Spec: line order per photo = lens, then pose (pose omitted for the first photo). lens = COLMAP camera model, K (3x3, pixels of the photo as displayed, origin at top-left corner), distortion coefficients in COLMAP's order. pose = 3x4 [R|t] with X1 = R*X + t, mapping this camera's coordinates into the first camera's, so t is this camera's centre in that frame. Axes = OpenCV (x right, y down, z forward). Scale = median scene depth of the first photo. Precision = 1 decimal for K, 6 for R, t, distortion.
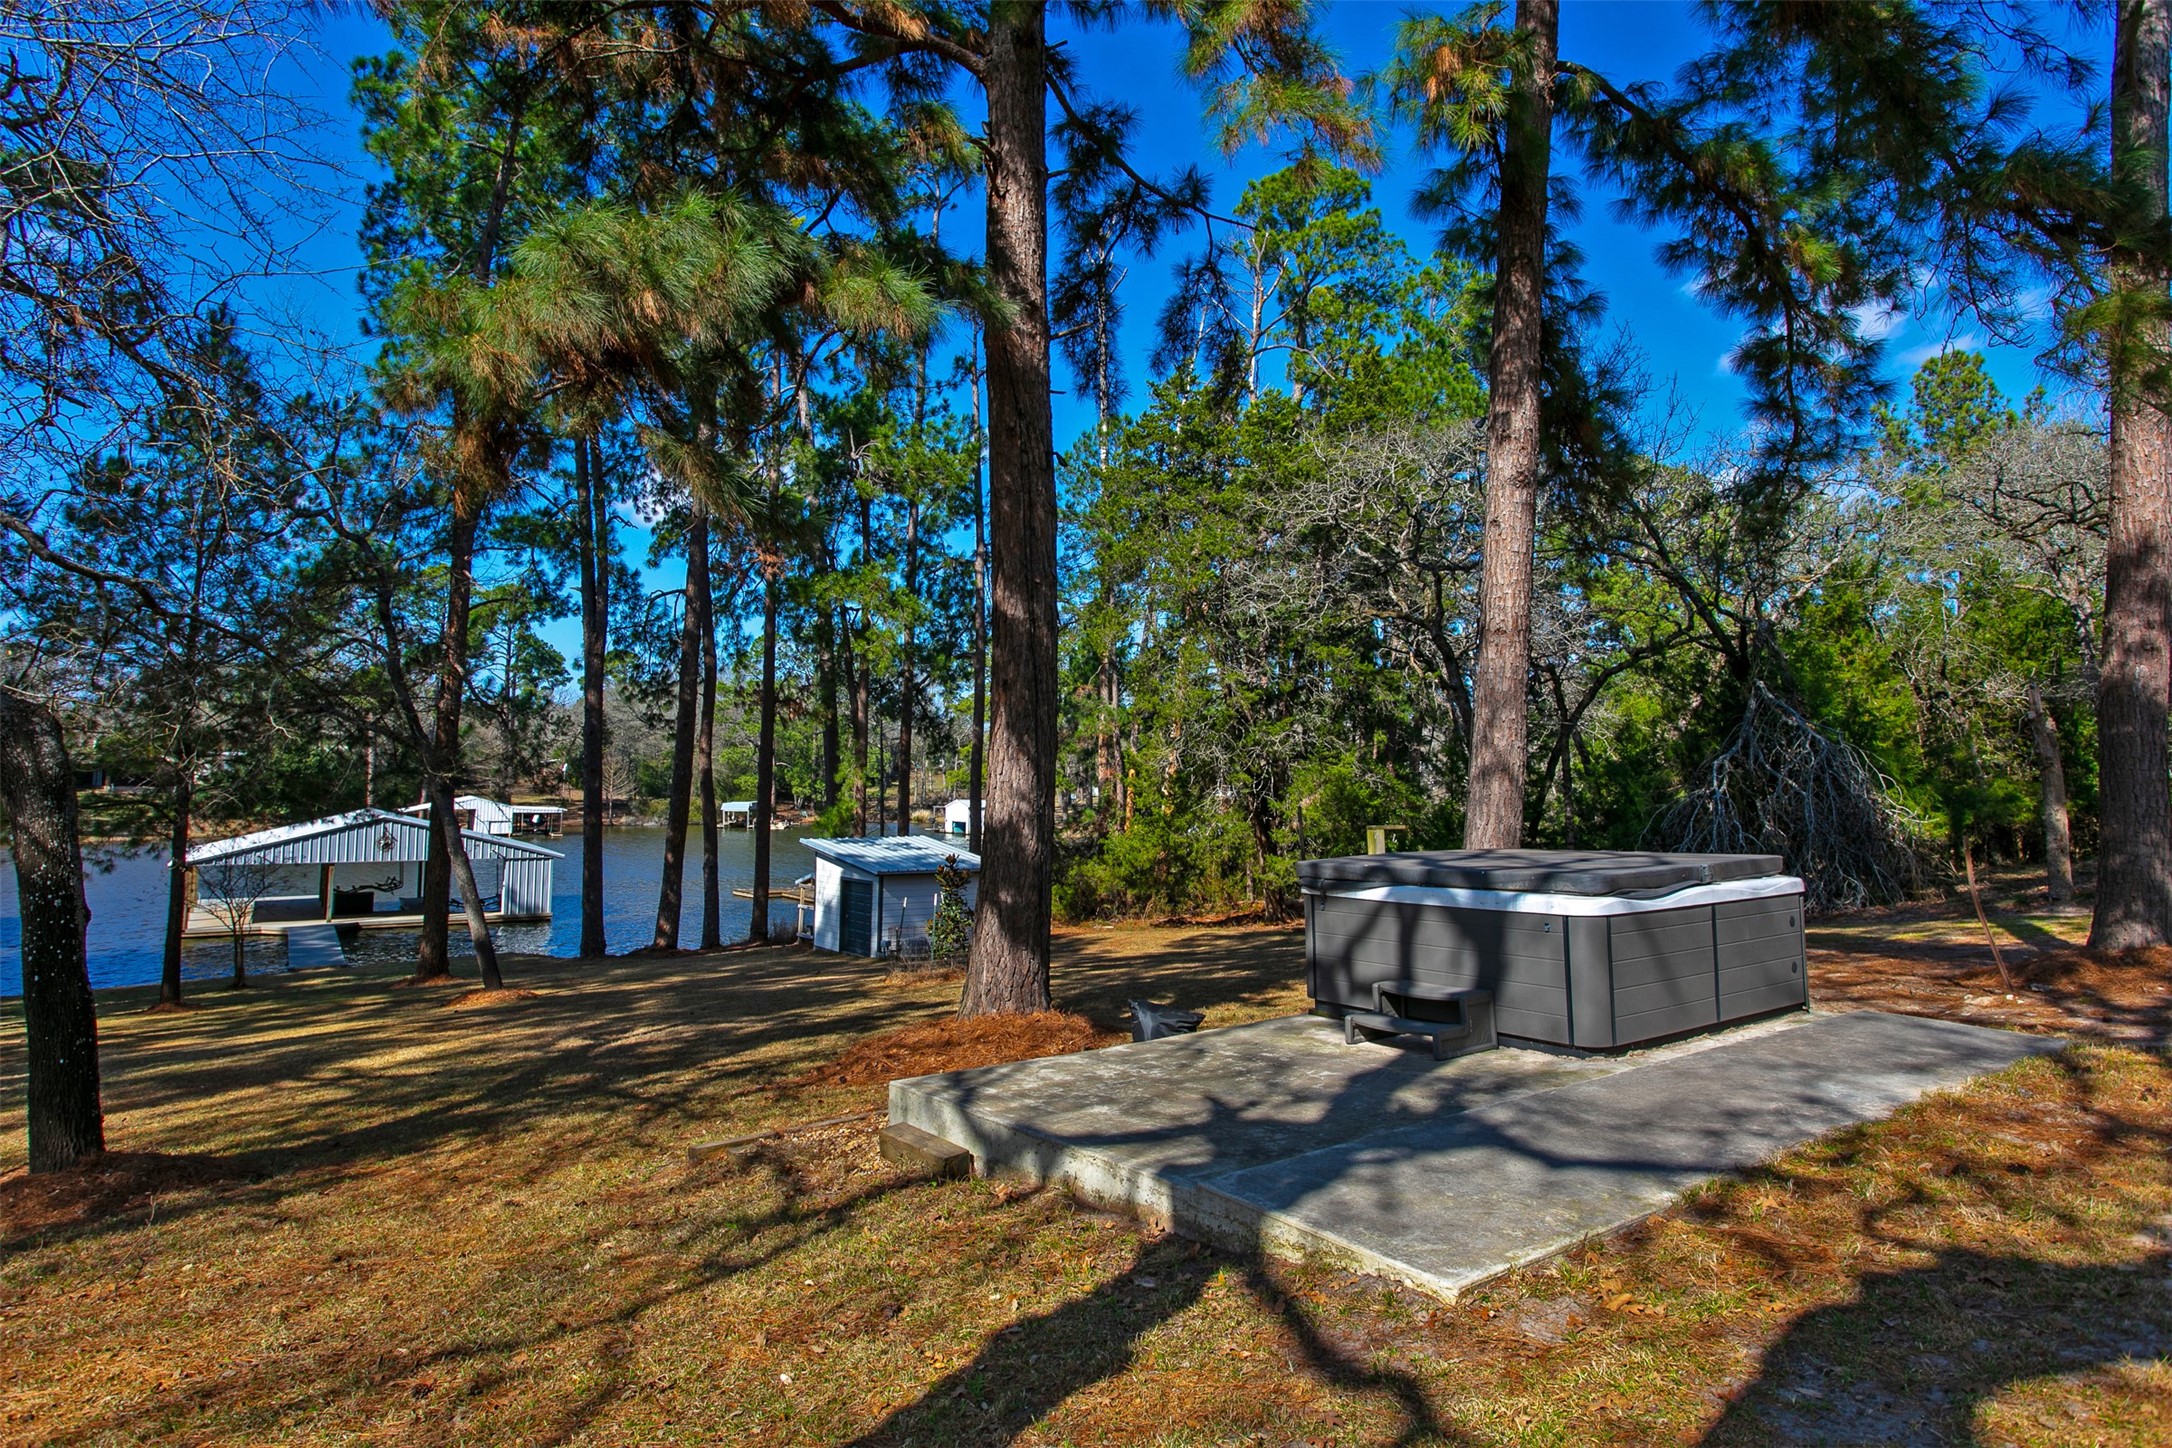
lens RADIAL K [[1213.5, 0, 1096.2], [0, 1213.5, 733.4], [0, 0, 1]] dist [0.007427, -0.003580]
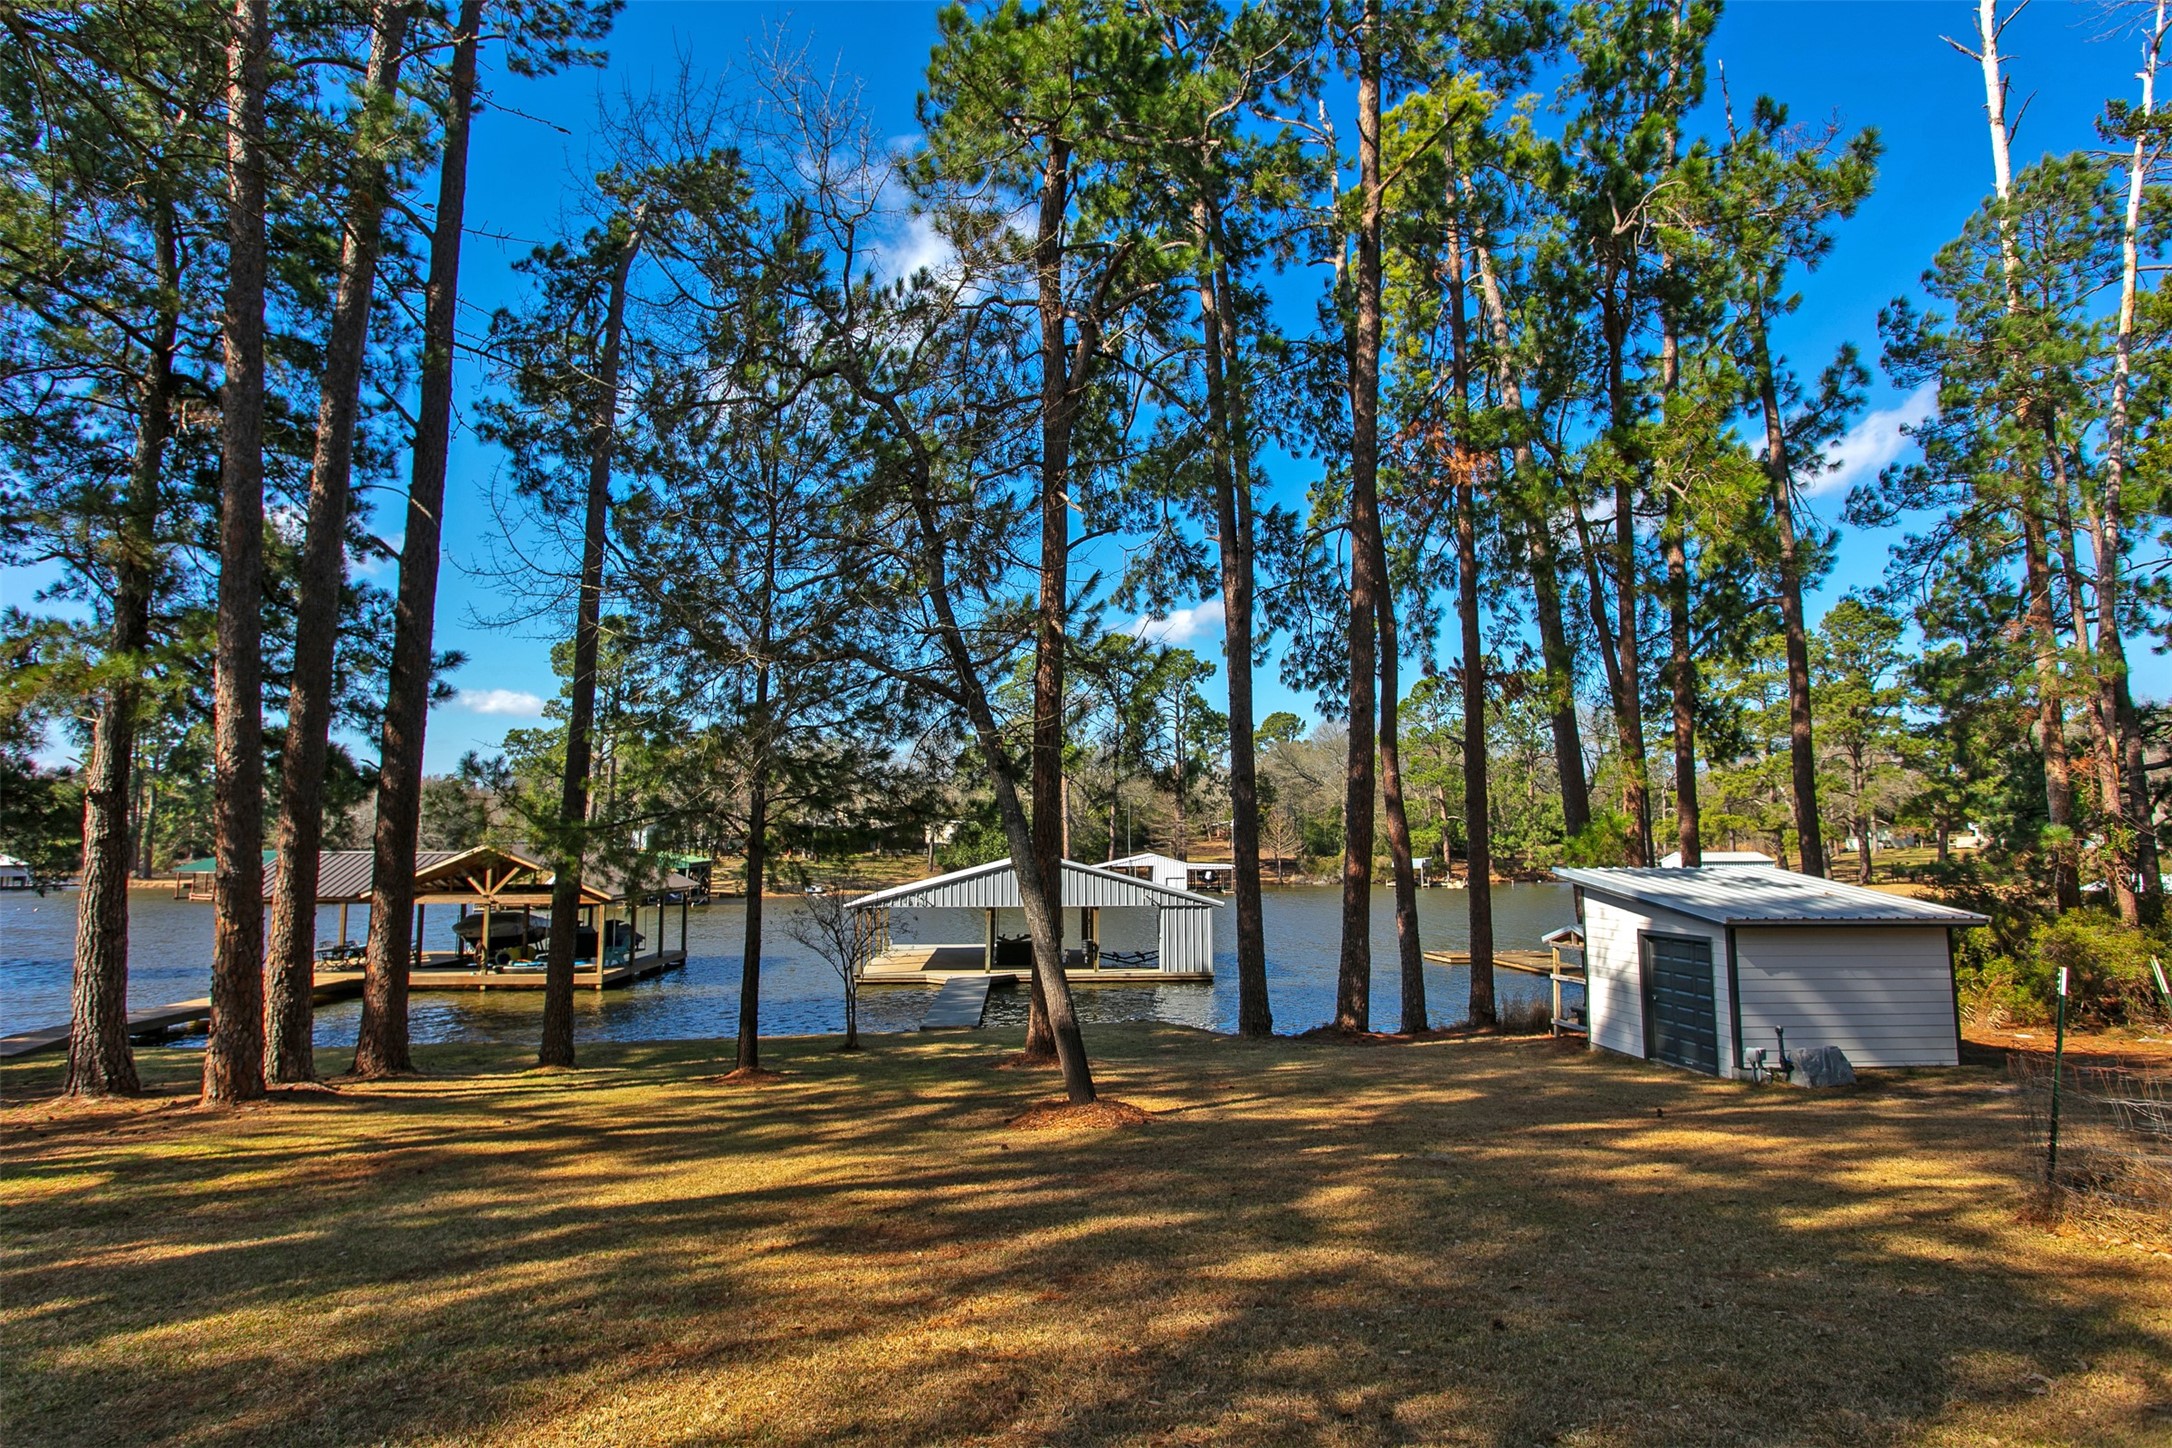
lens RADIAL K [[1213.5, 0, 1093.9], [0, 1213.5, 744.0], [0, 0, 1]] dist [0.007427, -0.003580]
pose [[0.861719, -0.055389, -0.504353, -0.102067], [0.031967, 0.997976, -0.054980, 0.038578], [0.506377, 0.031255, 0.861746, 0.265444]]
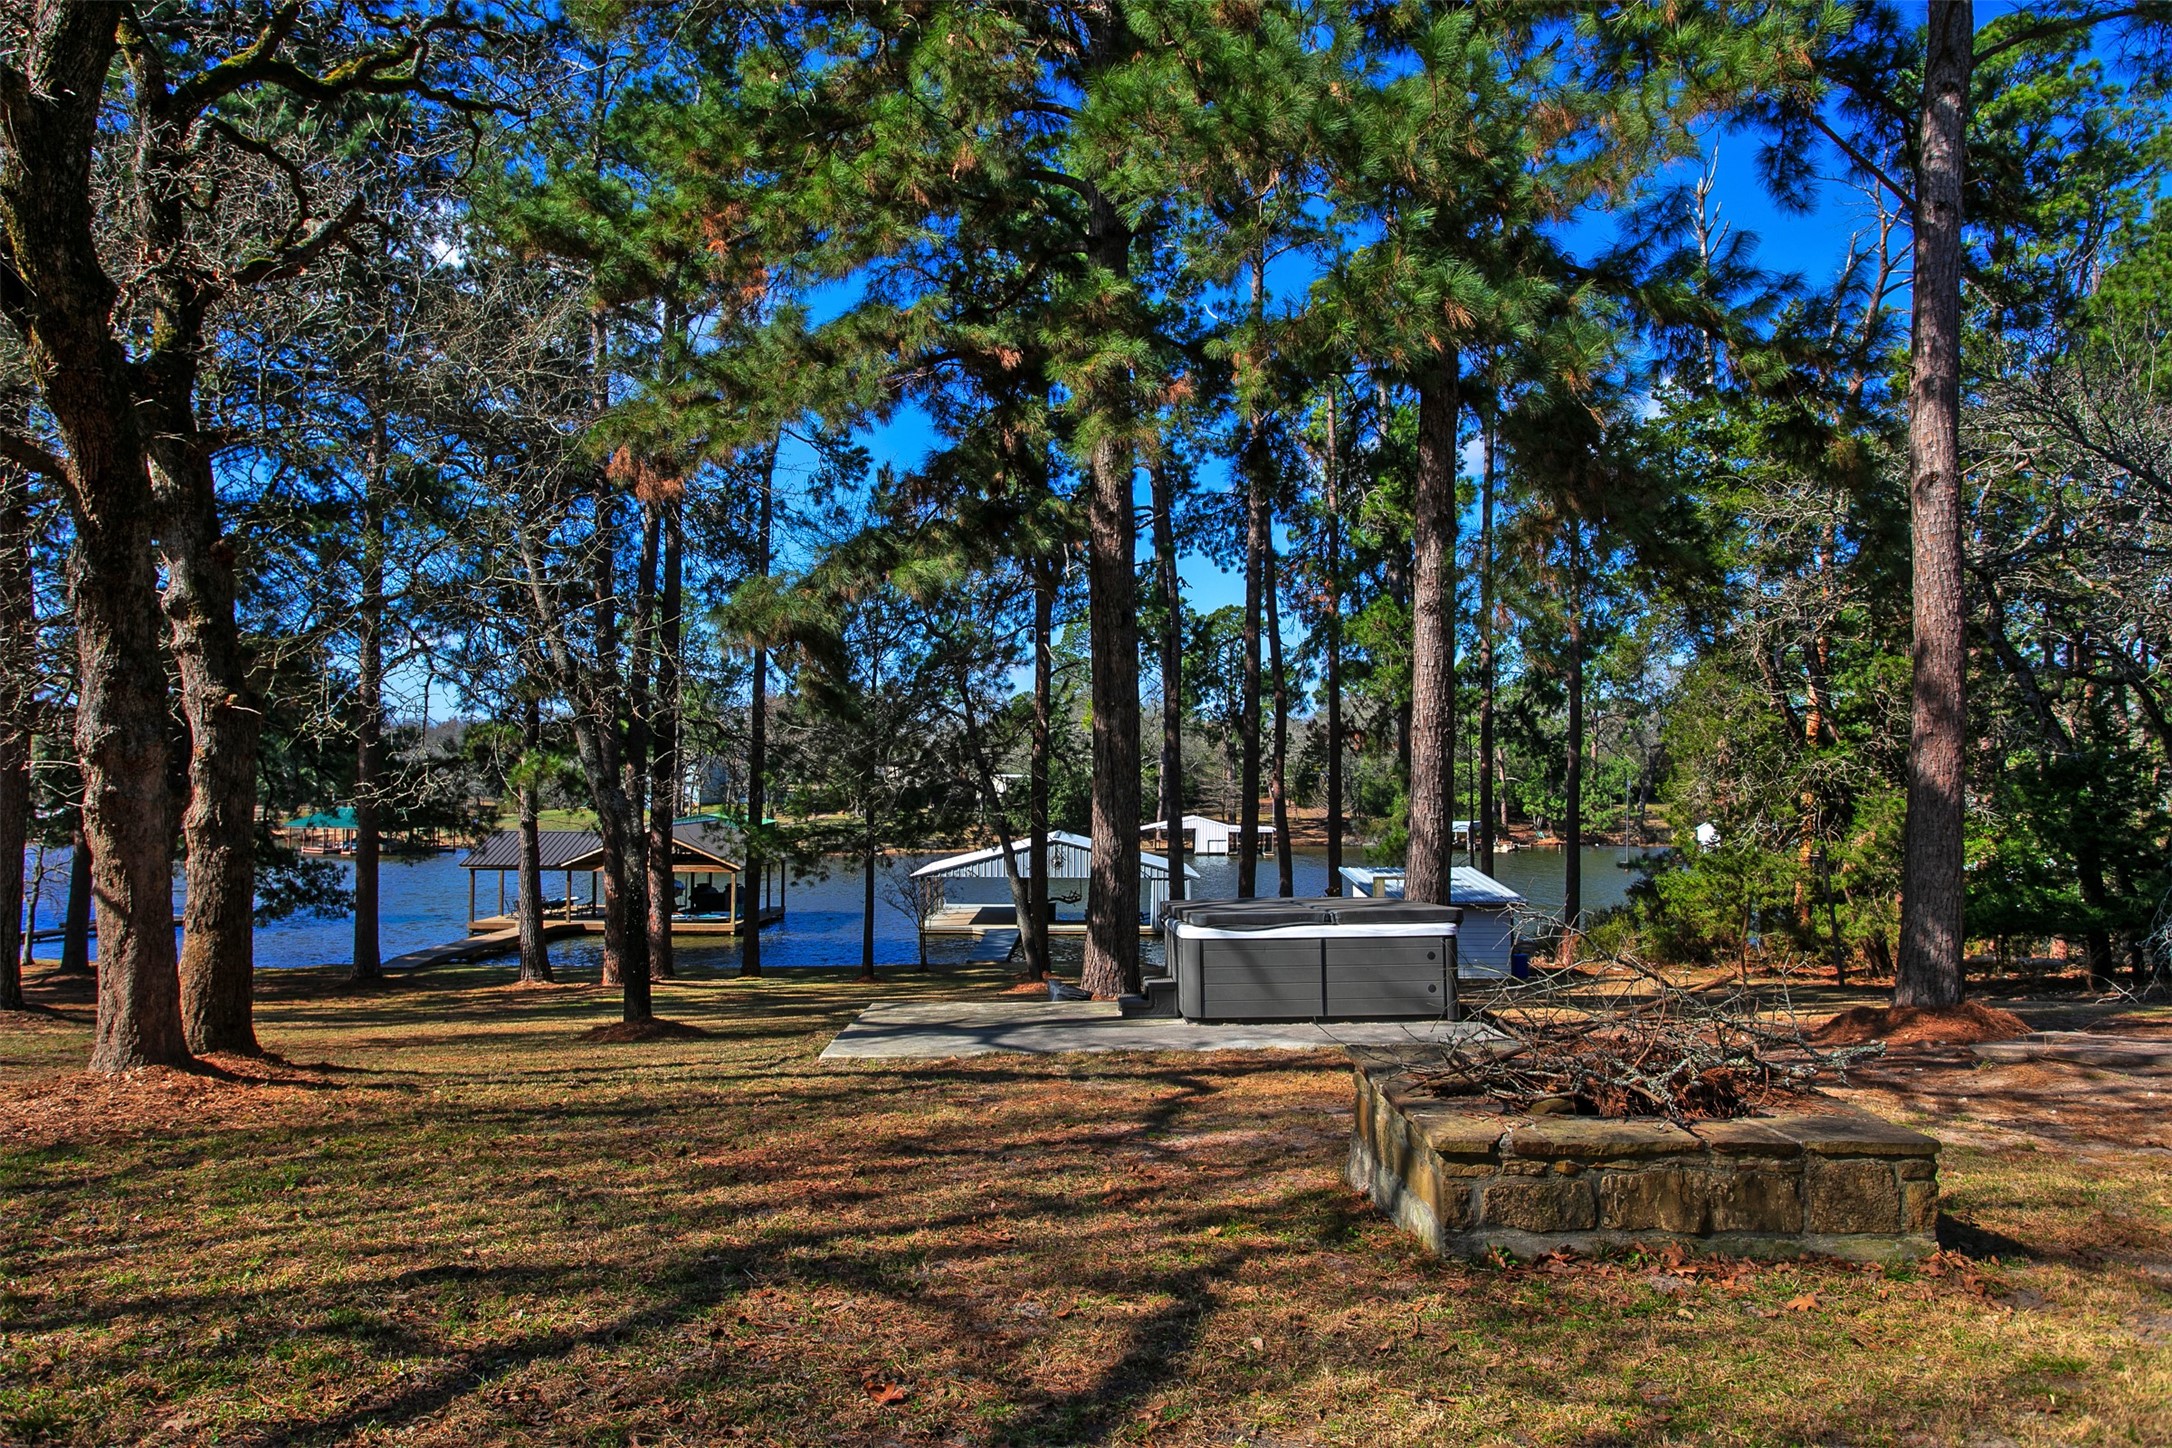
lens RADIAL K [[1399.5, 0, 1084.8], [0, 1399.5, 729.1], [0, 0, 1]] dist [-0.003538, -0.000064]
pose [[0.827089, -0.032659, -0.561121, 0.201564], [0.028987, 0.999460, -0.015444, -0.015879], [0.561323, -0.003492, 0.827590, -0.097844]]
